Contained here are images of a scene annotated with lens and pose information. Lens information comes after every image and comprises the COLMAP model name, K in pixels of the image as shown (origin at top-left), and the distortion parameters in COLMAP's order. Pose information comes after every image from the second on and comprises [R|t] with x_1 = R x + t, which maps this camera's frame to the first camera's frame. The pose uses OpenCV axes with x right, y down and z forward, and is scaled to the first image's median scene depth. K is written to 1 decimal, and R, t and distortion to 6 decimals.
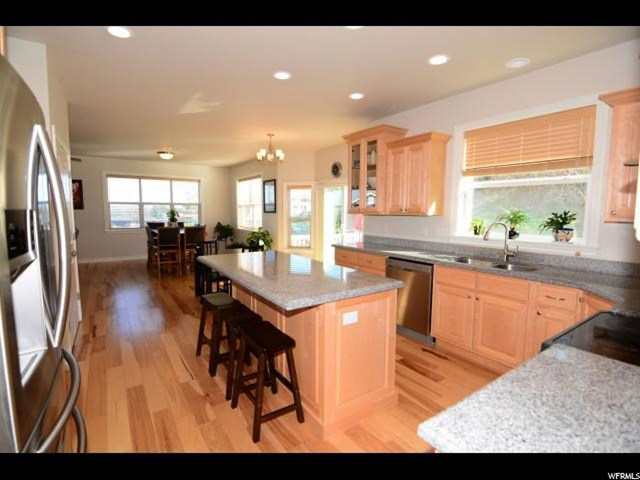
lens RADIAL K [[315.8, 0, 316.5], [0, 315.8, 239.8], [0, 0, 1]] dist [-0.003736, -0.001368]
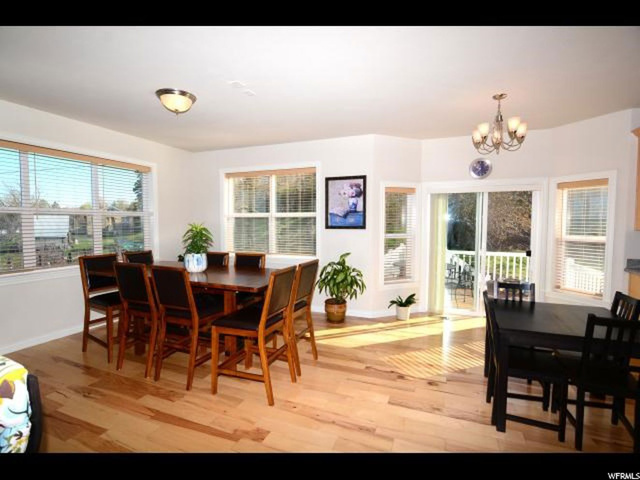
lens RADIAL K [[315.8, 0, 316.5], [0, 315.8, 239.8], [0, 0, 1]] dist [-0.003736, -0.001368]
pose [[0.829804, -0.032671, 0.557098, -1.261376], [0.052506, 0.998427, -0.019655, -0.122191], [-0.555580, 0.045561, 0.830214, 1.179534]]
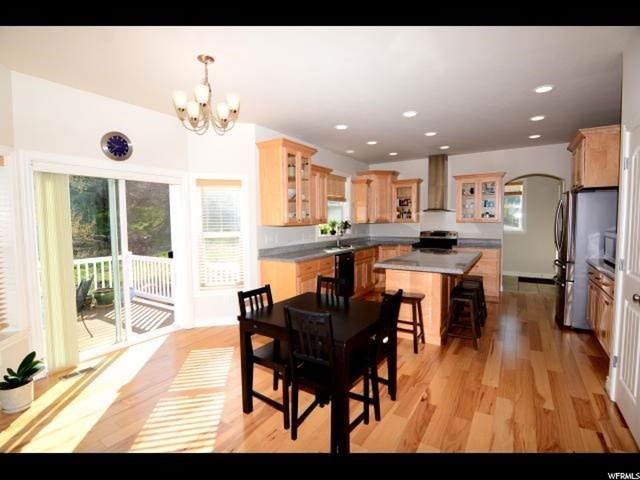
lens RADIAL K [[315.8, 0, 316.5], [0, 315.8, 239.8], [0, 0, 1]] dist [-0.003736, -0.001368]
pose [[-0.393655, -0.060730, 0.917250, -1.071940], [0.090734, 0.990376, 0.104512, -0.175085], [-0.914769, 0.124367, -0.384356, 1.759222]]
